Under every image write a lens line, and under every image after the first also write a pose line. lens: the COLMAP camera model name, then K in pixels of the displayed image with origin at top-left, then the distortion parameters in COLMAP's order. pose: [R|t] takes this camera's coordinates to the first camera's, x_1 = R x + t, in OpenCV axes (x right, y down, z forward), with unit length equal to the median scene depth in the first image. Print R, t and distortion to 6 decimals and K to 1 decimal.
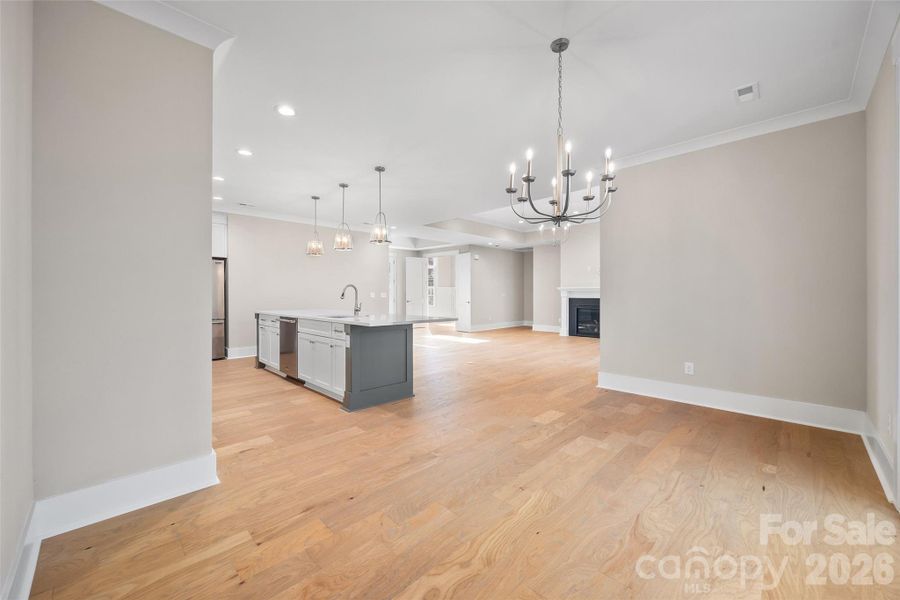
lens RADIAL K [[345.0, 0, 450.0], [0, 345.0, 300.0], [0, 0, 1]] dist [0.000014, 0.000016]
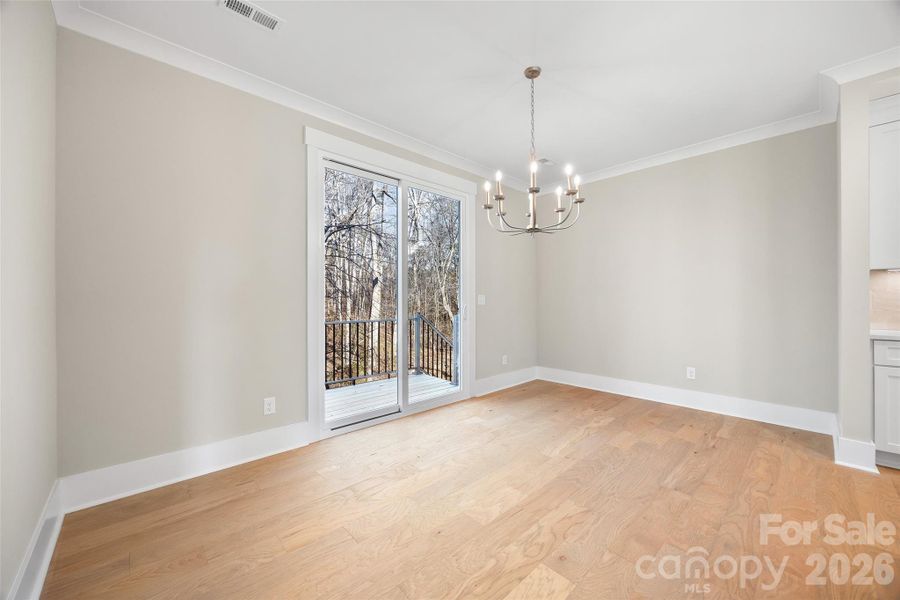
lens RADIAL K [[345.0, 0, 450.0], [0, 345.0, 300.0], [0, 0, 1]] dist [0.000014, 0.000016]
pose [[-0.999446, 0.005338, 0.032836, 0.549349], [0.005642, 0.999942, 0.009143, -0.027157], [-0.032786, 0.009323, -0.999419, 2.113053]]
